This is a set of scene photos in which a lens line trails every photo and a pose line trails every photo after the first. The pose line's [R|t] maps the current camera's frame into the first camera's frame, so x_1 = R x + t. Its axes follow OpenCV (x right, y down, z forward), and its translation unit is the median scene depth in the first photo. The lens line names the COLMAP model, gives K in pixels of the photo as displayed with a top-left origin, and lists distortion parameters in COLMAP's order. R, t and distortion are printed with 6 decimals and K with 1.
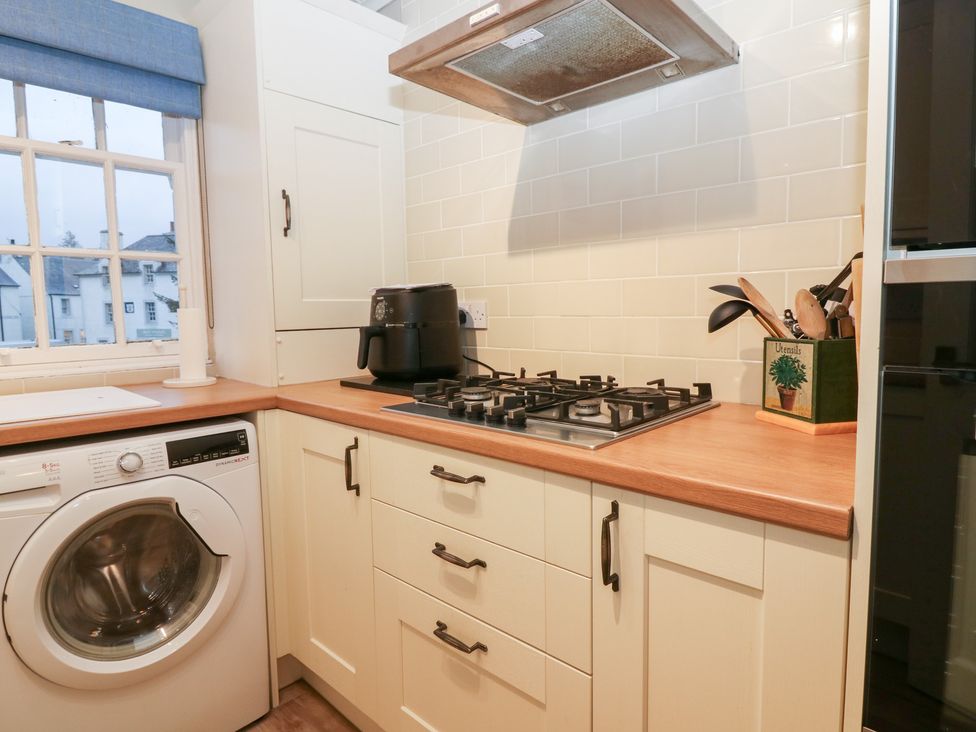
lens RADIAL K [[572.1, 0, 502.9], [0, 572.1, 356.2], [0, 0, 1]] dist [0.001622, -0.012183]
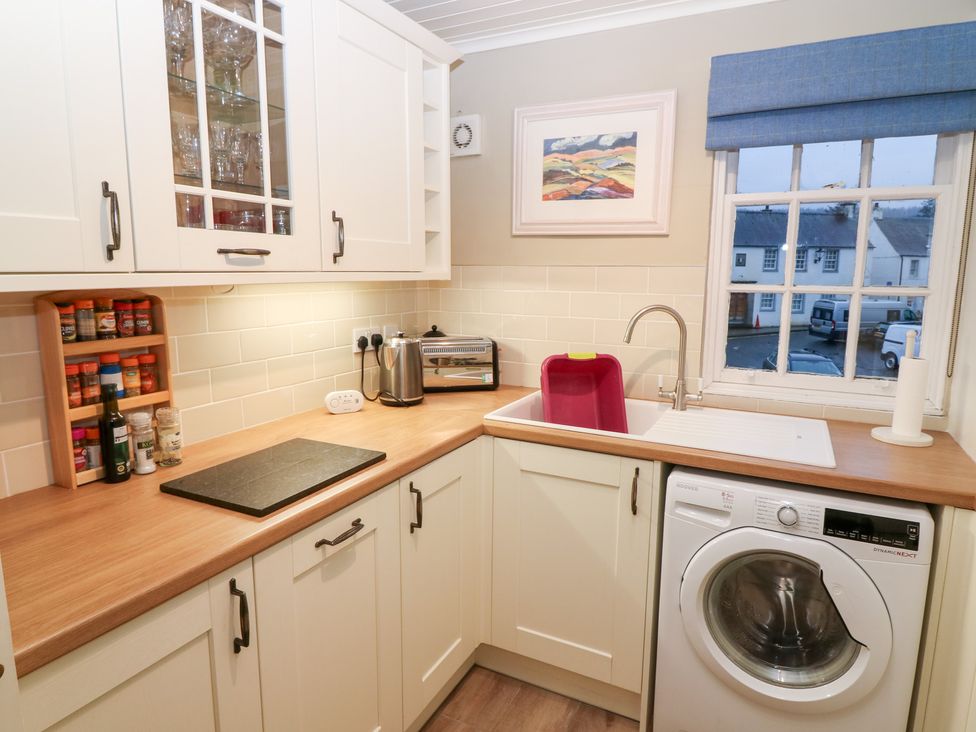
lens RADIAL K [[572.1, 0, 486.8], [0, 572.1, 359.2], [0, 0, 1]] dist [0.001622, -0.012183]
pose [[0.271539, 0.162709, -0.948574, 0.143025], [-0.087821, 0.985683, 0.143935, -0.176062], [0.958412, 0.044221, 0.281940, 0.112397]]
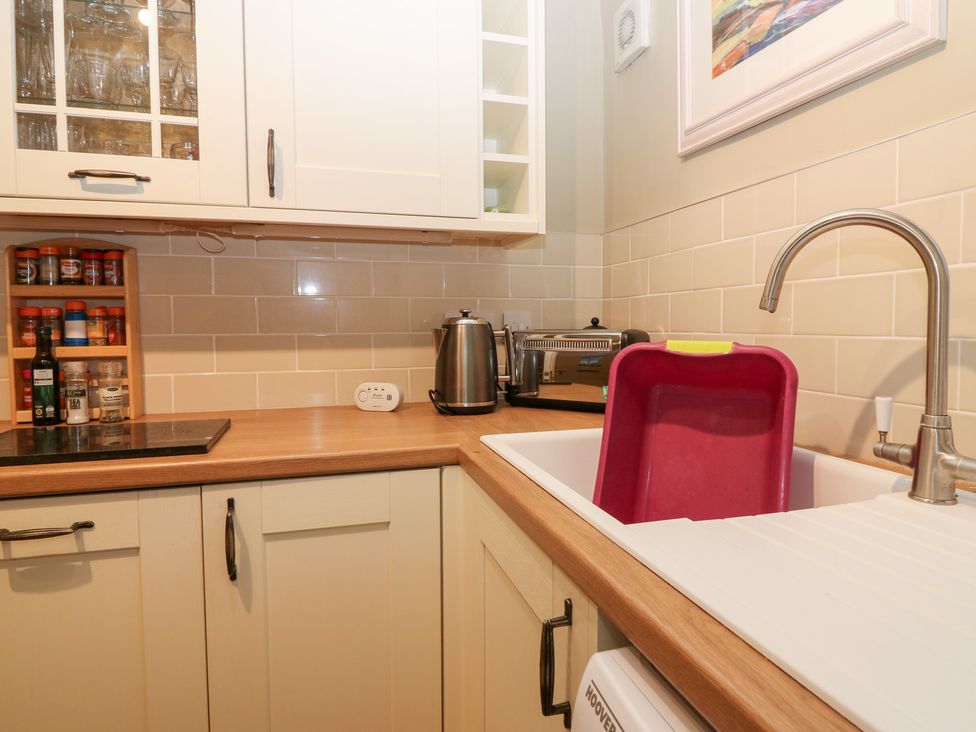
lens RADIAL K [[572.1, 0, 497.1], [0, 572.1, 354.3], [0, 0, 1]] dist [0.001622, -0.012183]
pose [[-0.501857, 0.061042, -0.862794, -0.400269], [-0.058921, 0.992777, 0.104511, -0.057632], [0.862942, 0.103286, -0.494635, 0.820615]]
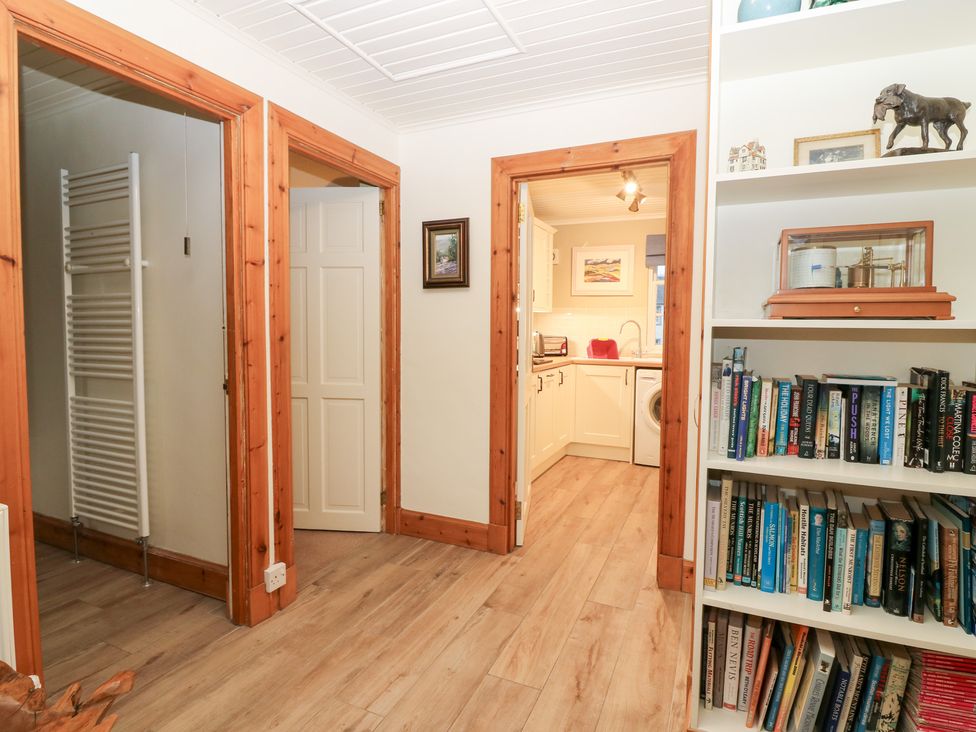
lens RADIAL K [[502.2, 0, 494.5], [0, 502.2, 359.3], [0, 0, 1]] dist [-0.003063, -0.000063]
pose [[0.330476, 0.078718, -0.940526, 1.689399], [-0.093055, 0.994378, 0.050528, 0.016100], [0.939216, 0.070823, 0.335943, -0.990331]]
